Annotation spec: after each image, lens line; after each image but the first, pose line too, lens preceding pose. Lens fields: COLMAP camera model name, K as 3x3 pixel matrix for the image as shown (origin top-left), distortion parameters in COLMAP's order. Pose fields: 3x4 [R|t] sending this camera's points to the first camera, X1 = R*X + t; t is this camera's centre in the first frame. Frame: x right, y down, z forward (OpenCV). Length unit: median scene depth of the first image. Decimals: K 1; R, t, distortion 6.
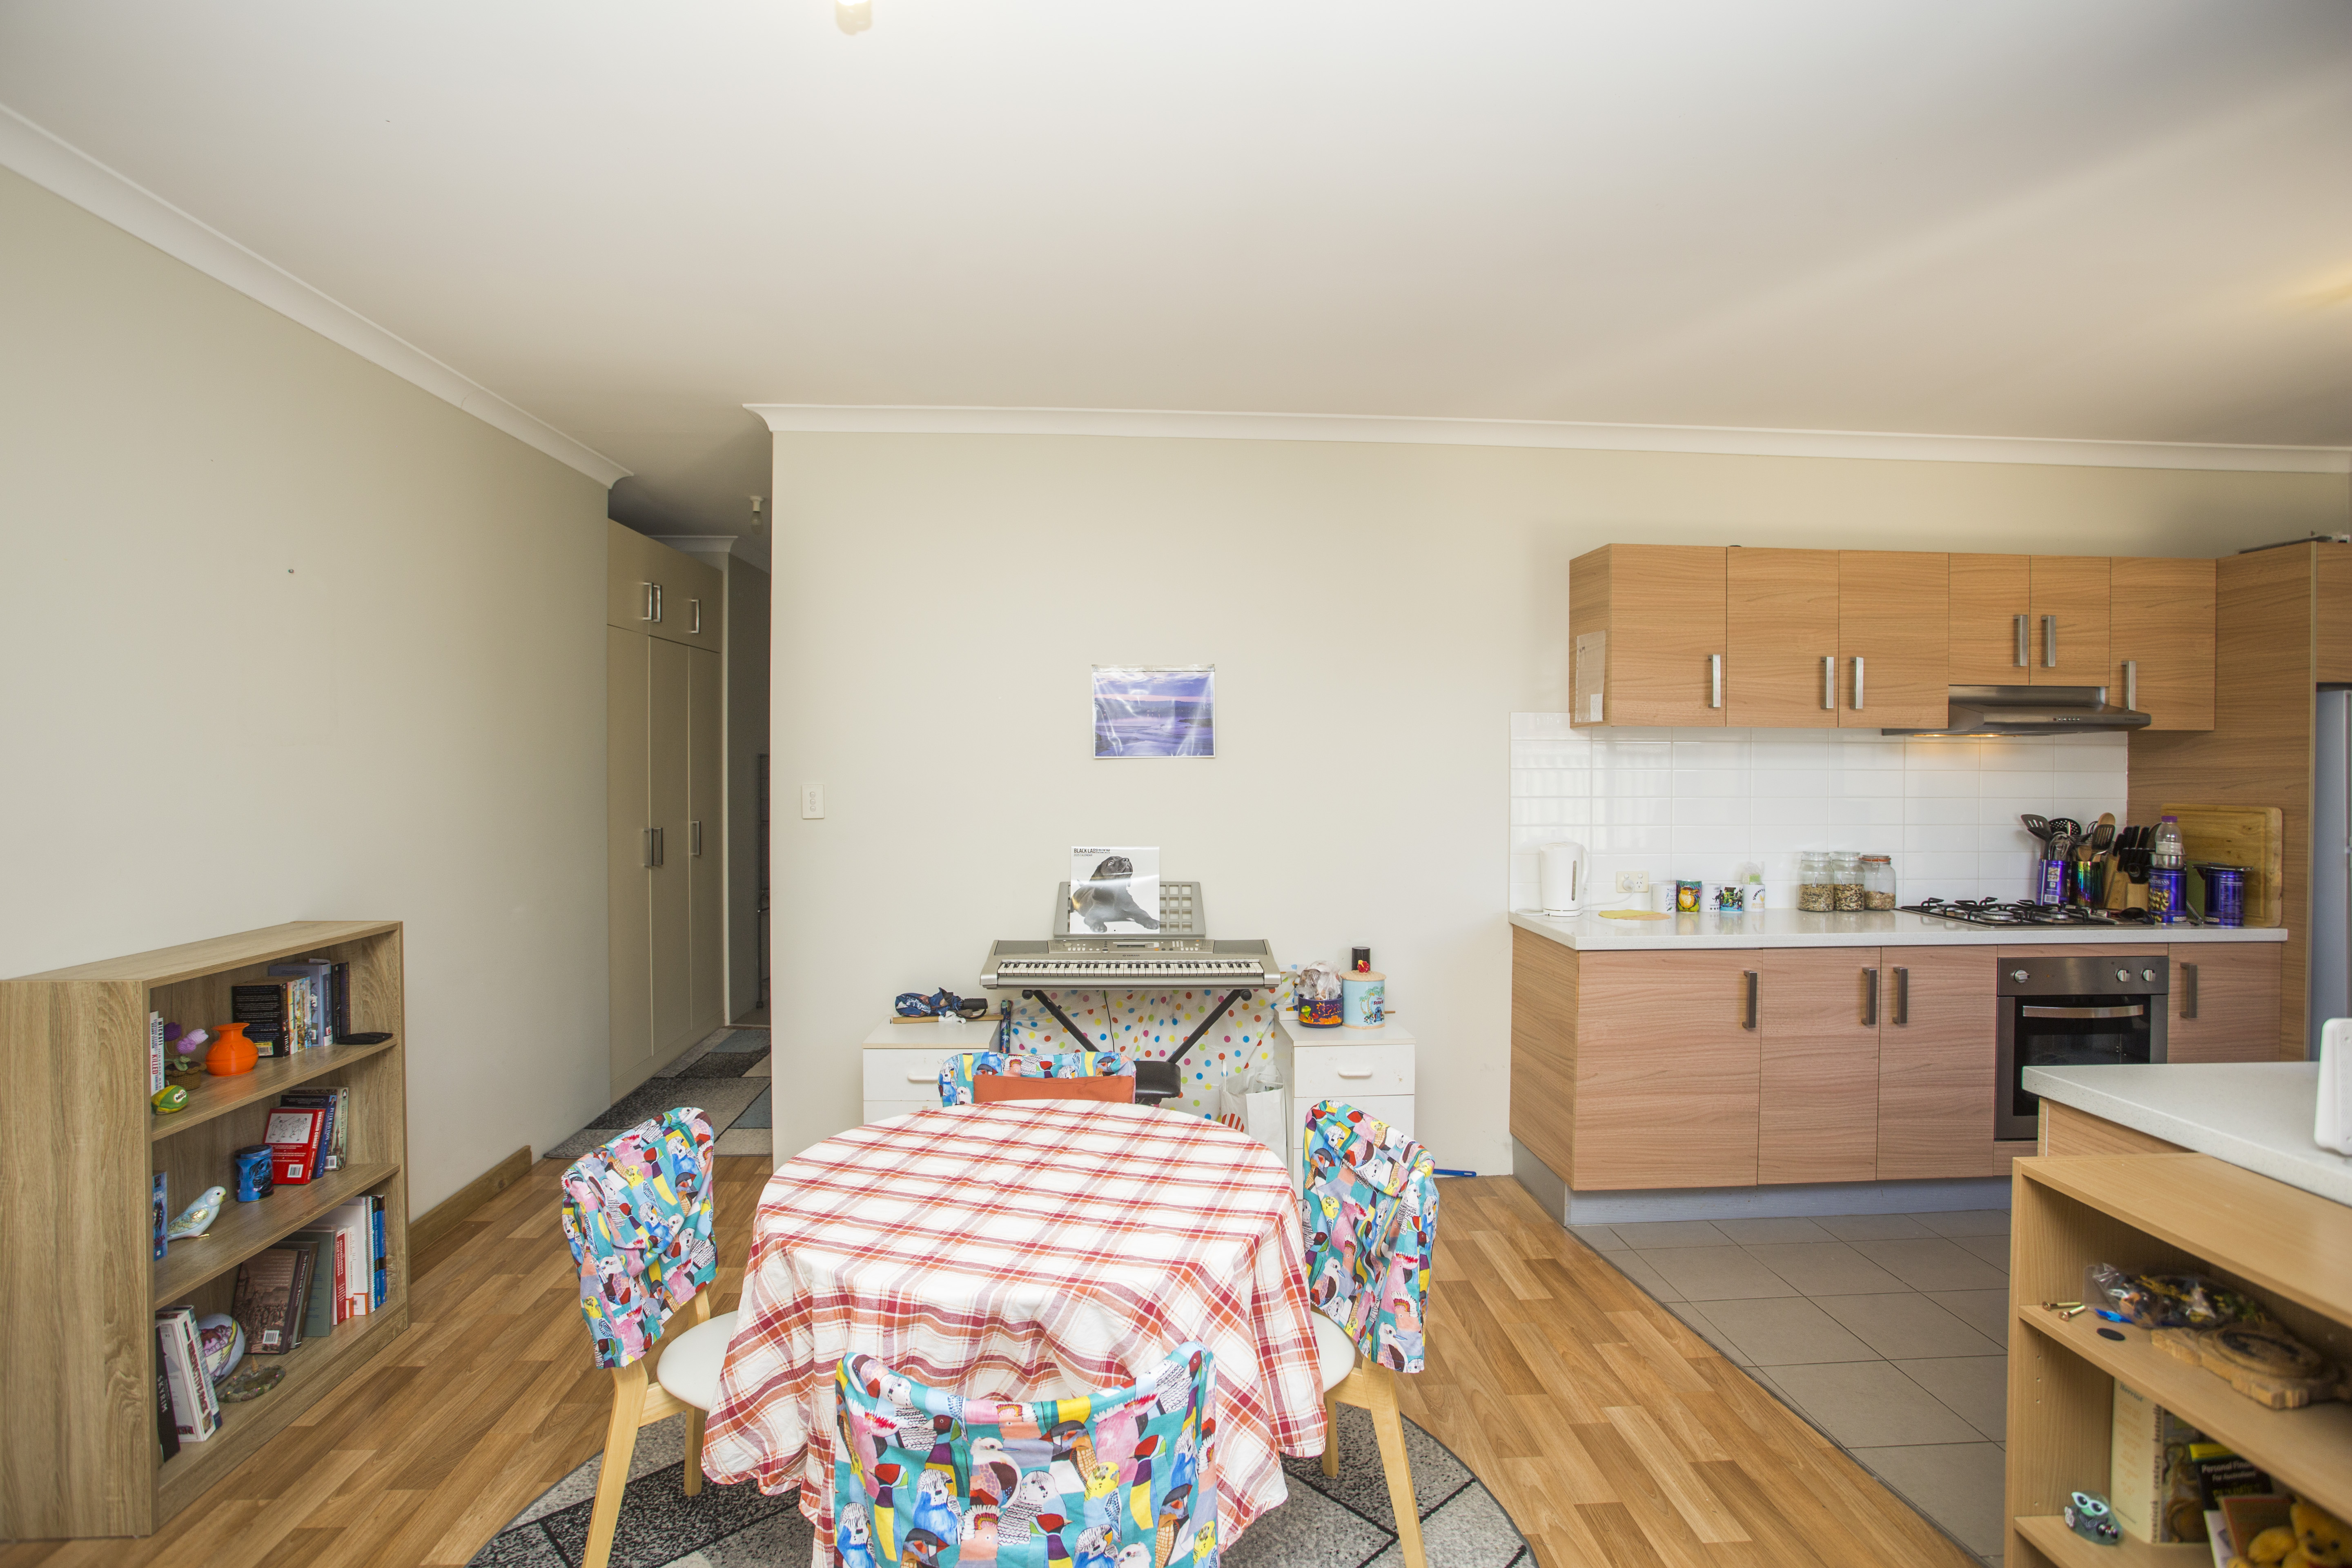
lens RADIAL K [[1155.3, 0, 1169.2], [0, 1155.3, 771.8], [0, 0, 1]] dist [-0.068200, 0.031872]
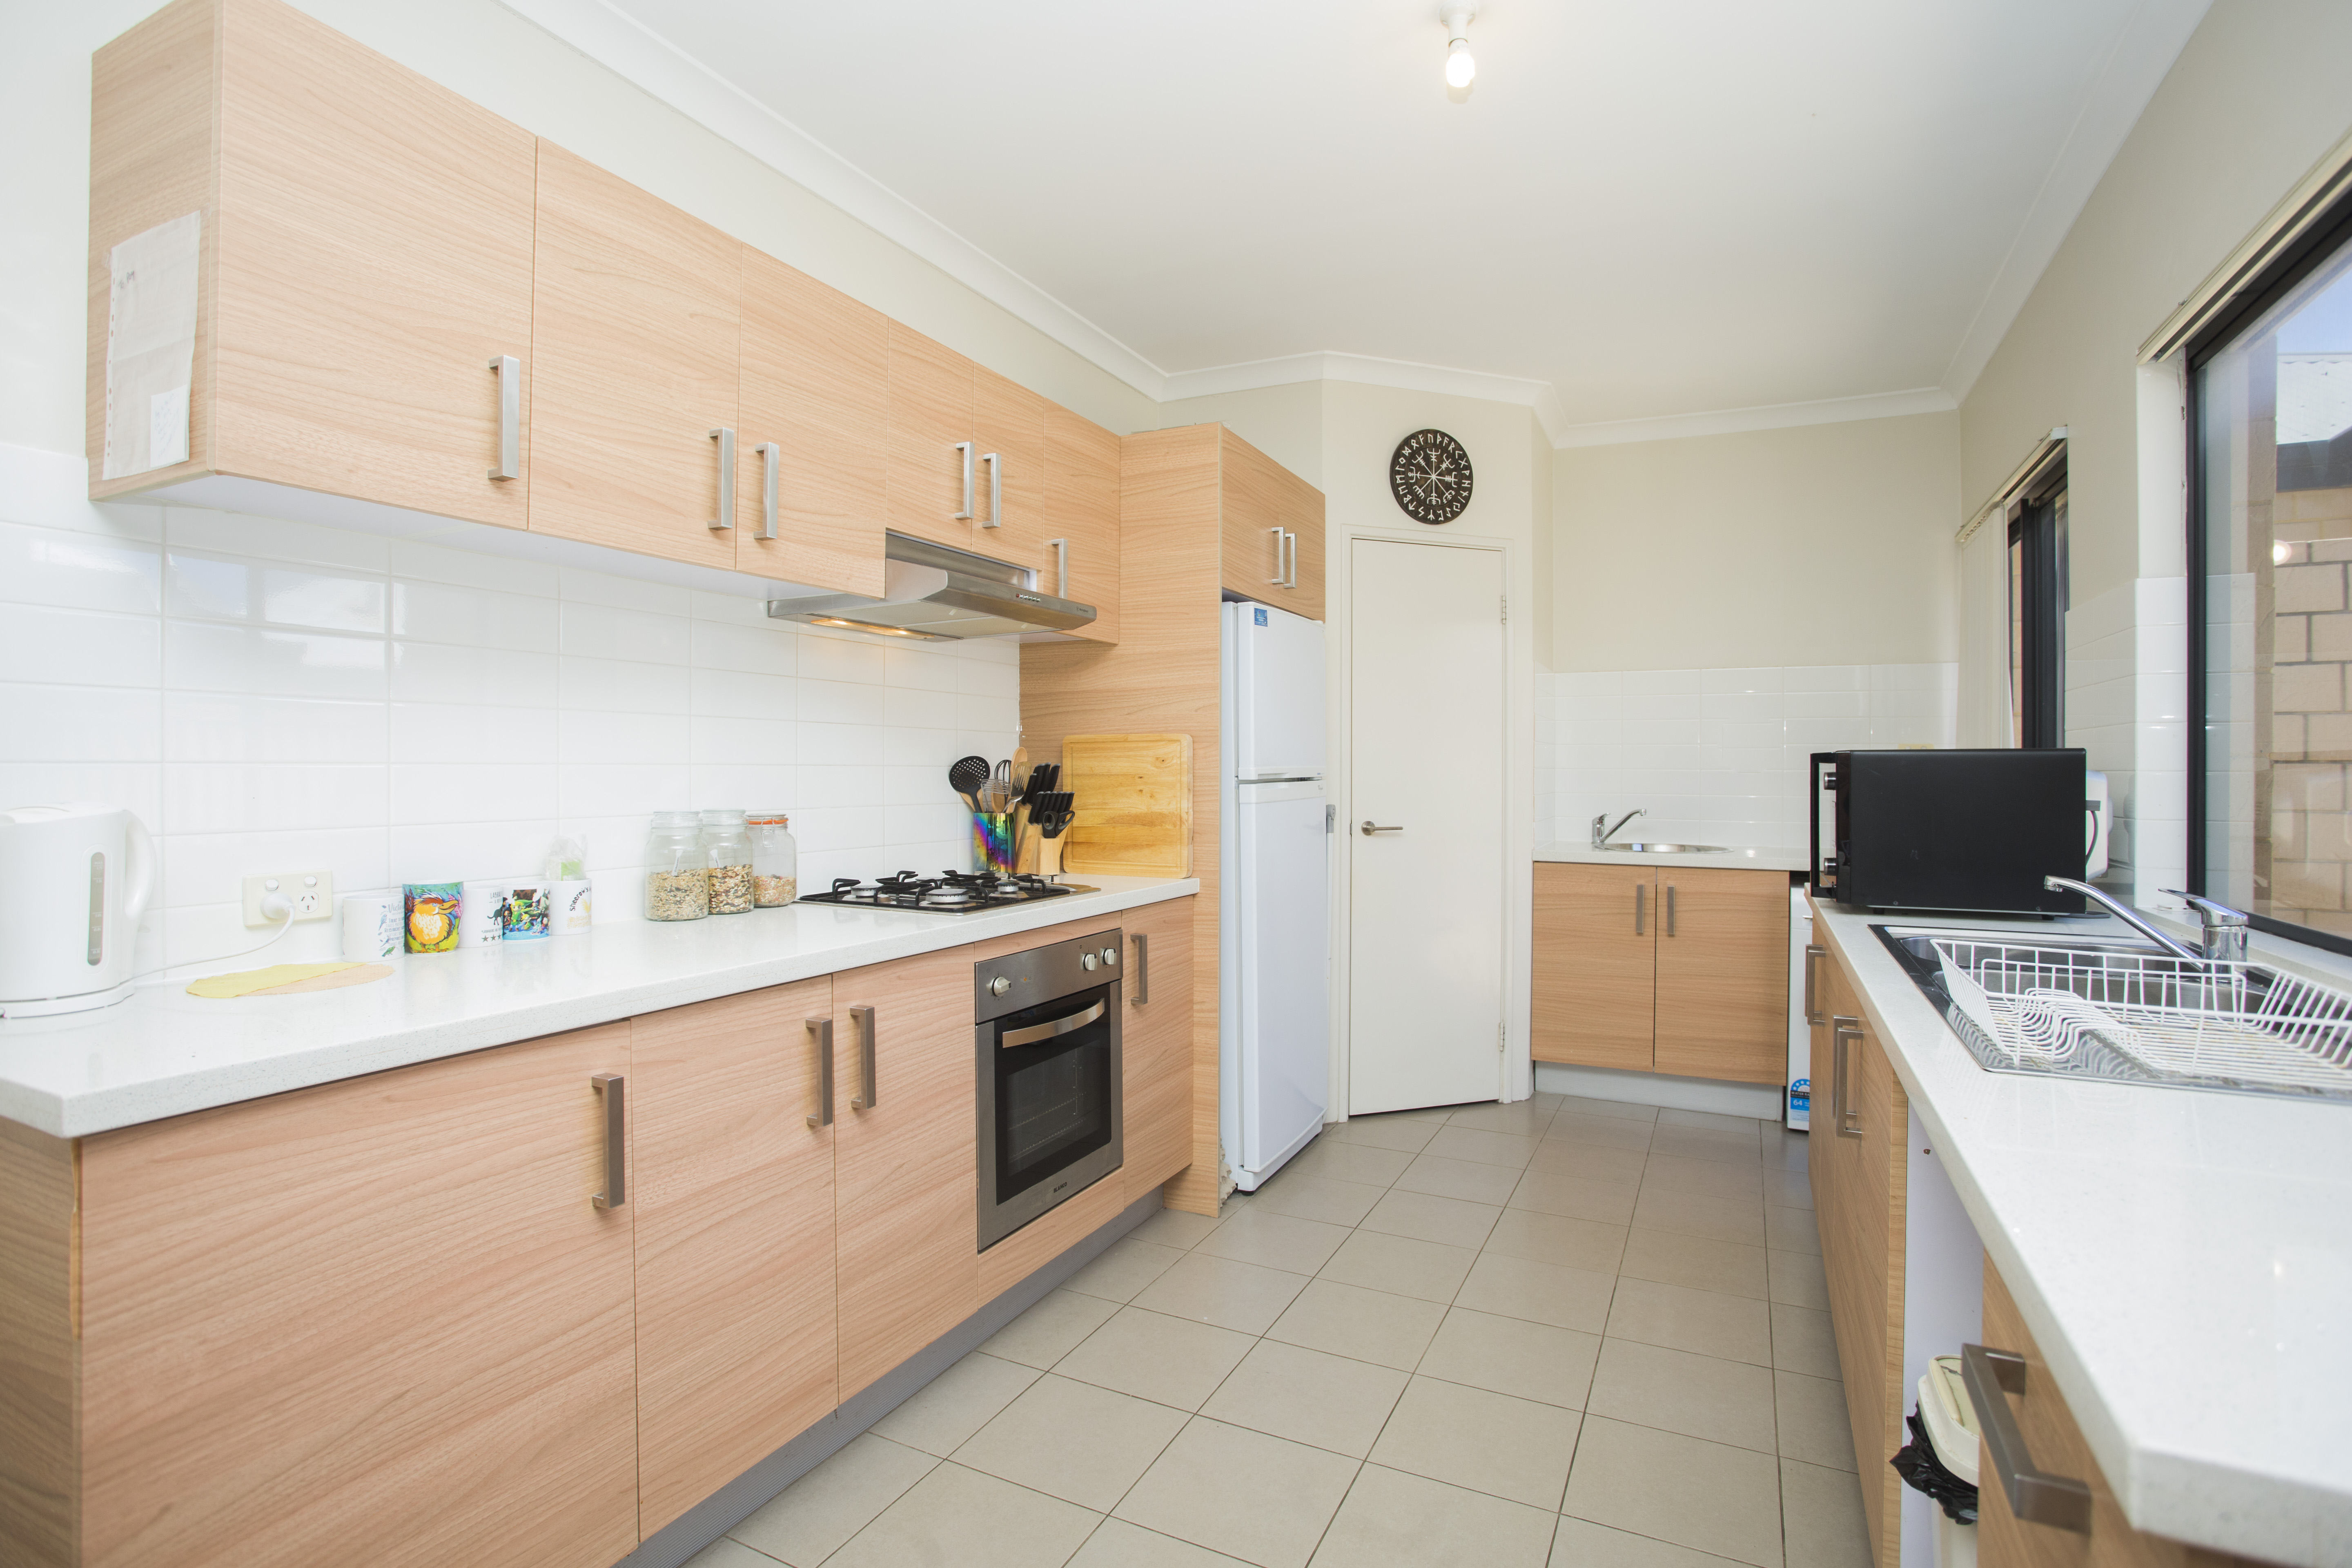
lens RADIAL K [[1155.3, 0, 1169.2], [0, 1155.3, 771.8], [0, 0, 1]] dist [-0.068200, 0.031872]
pose [[0.501247, -0.005828, 0.865285, 0.226275], [0.010185, 0.999948, 0.000835, 0.056763], [-0.865244, 0.008395, 0.501280, 0.550941]]
